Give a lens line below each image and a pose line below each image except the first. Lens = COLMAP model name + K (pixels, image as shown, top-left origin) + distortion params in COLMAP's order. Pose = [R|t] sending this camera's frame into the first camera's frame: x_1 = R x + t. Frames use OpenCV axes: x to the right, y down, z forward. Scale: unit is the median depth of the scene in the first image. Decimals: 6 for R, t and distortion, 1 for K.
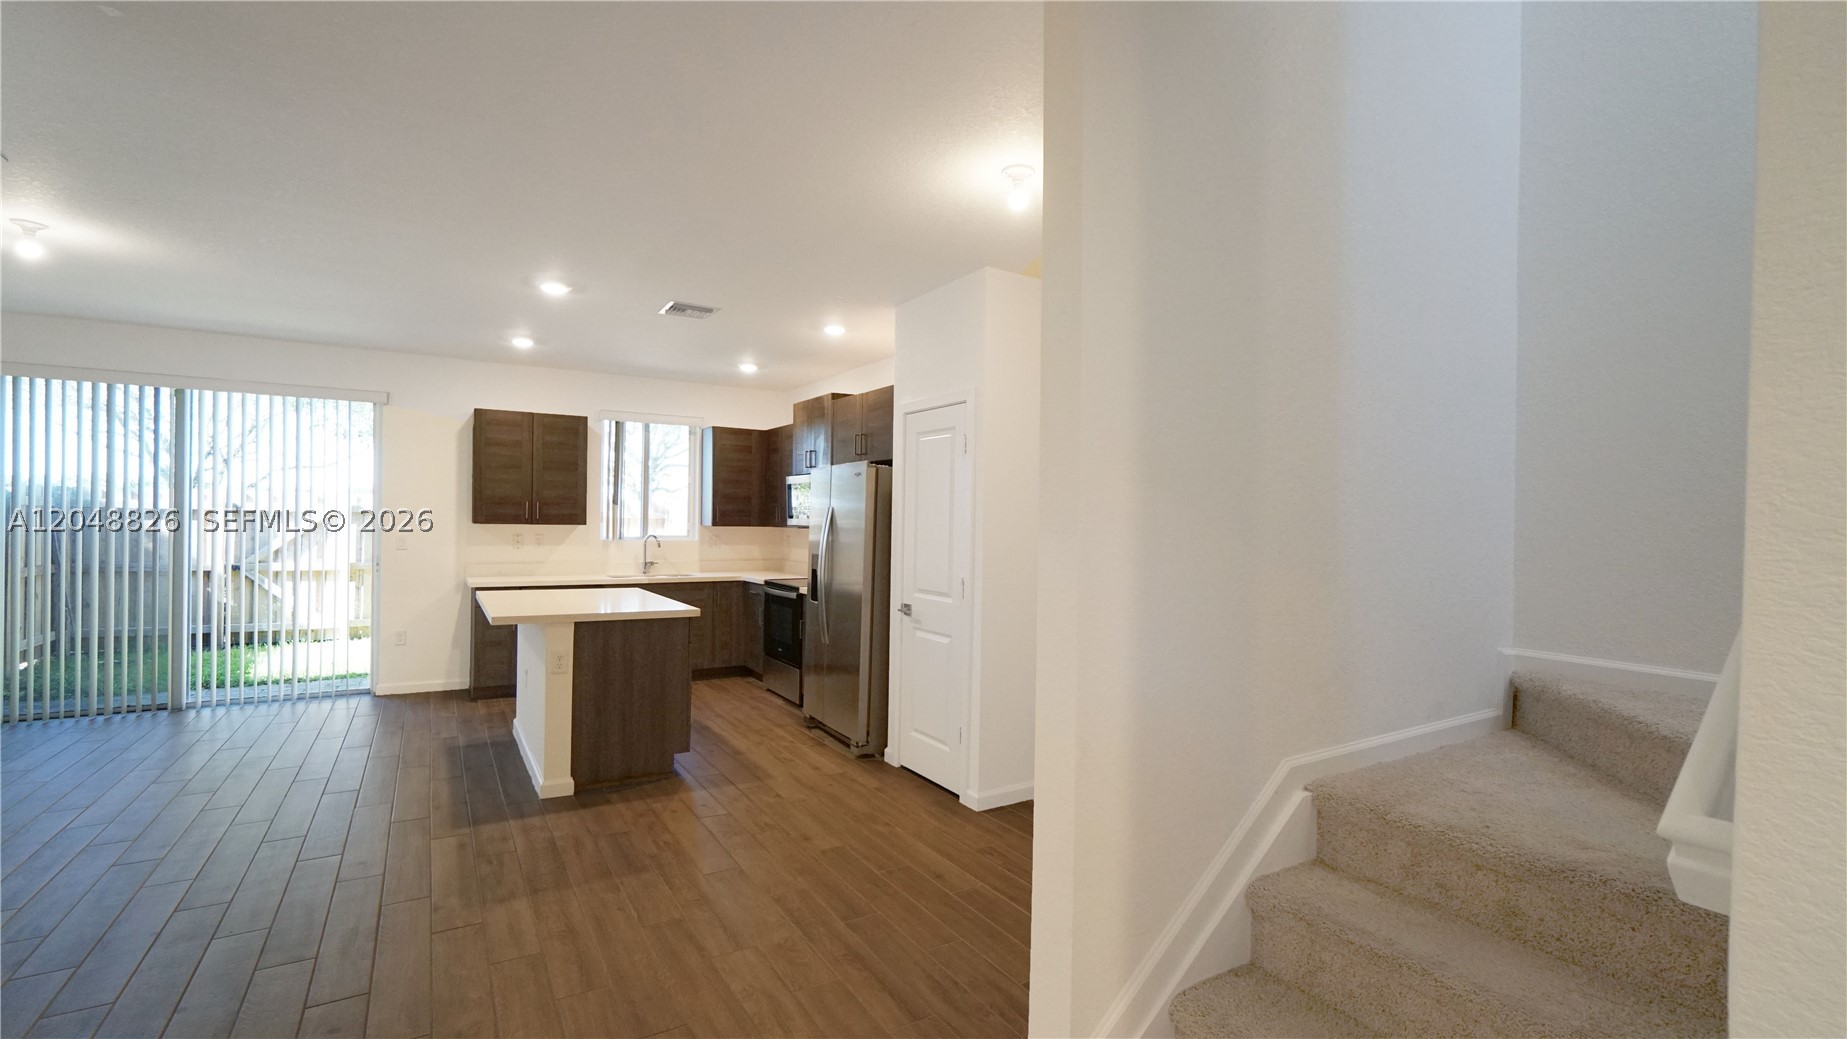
lens RADIAL K [[785.5, 0, 933.3], [0, 785.5, 527.0], [0, 0, 1]] dist [-0.001647, -0.000059]
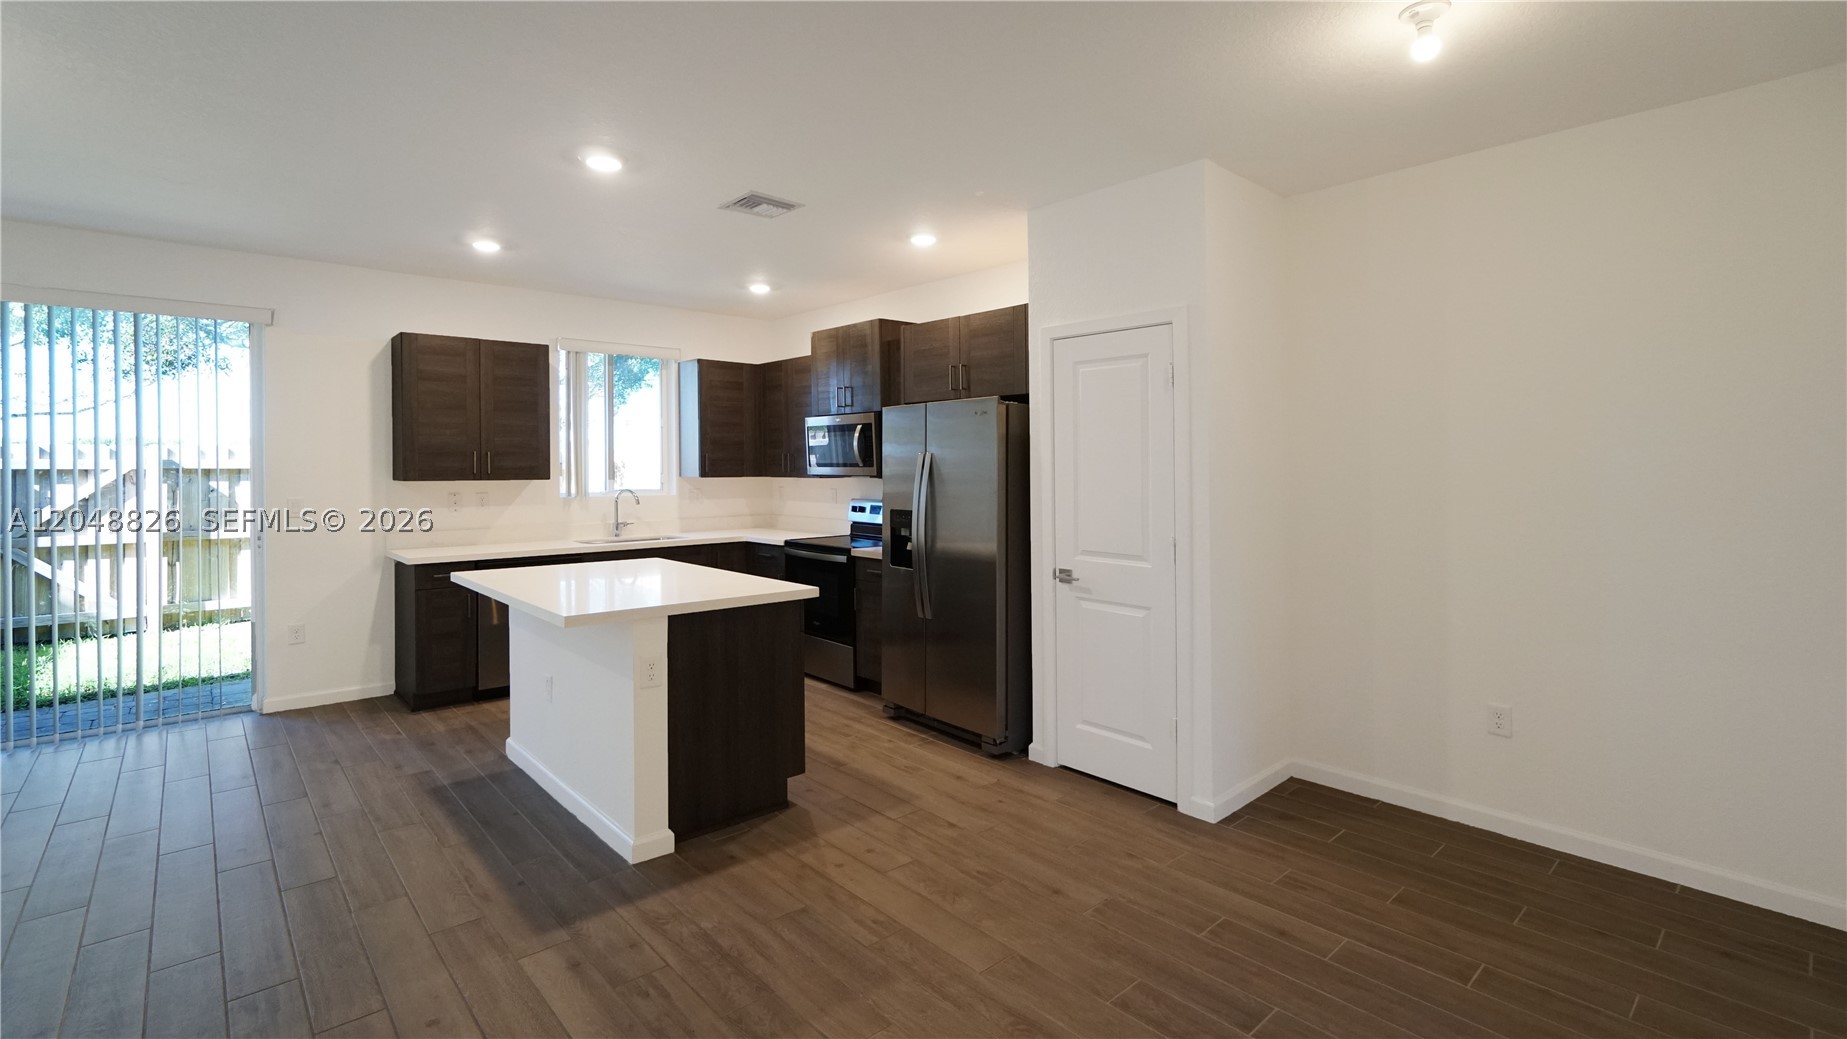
lens RADIAL K [[785.5, 0, 945.6], [0, 785.5, 469.2], [0, 0, 1]] dist [-0.001647, -0.000059]
pose [[0.981658, -0.019408, 0.189662, -0.281520], [0.019330, 0.999811, 0.002258, -0.010442], [-0.189670, 0.001449, 0.981847, 0.191803]]
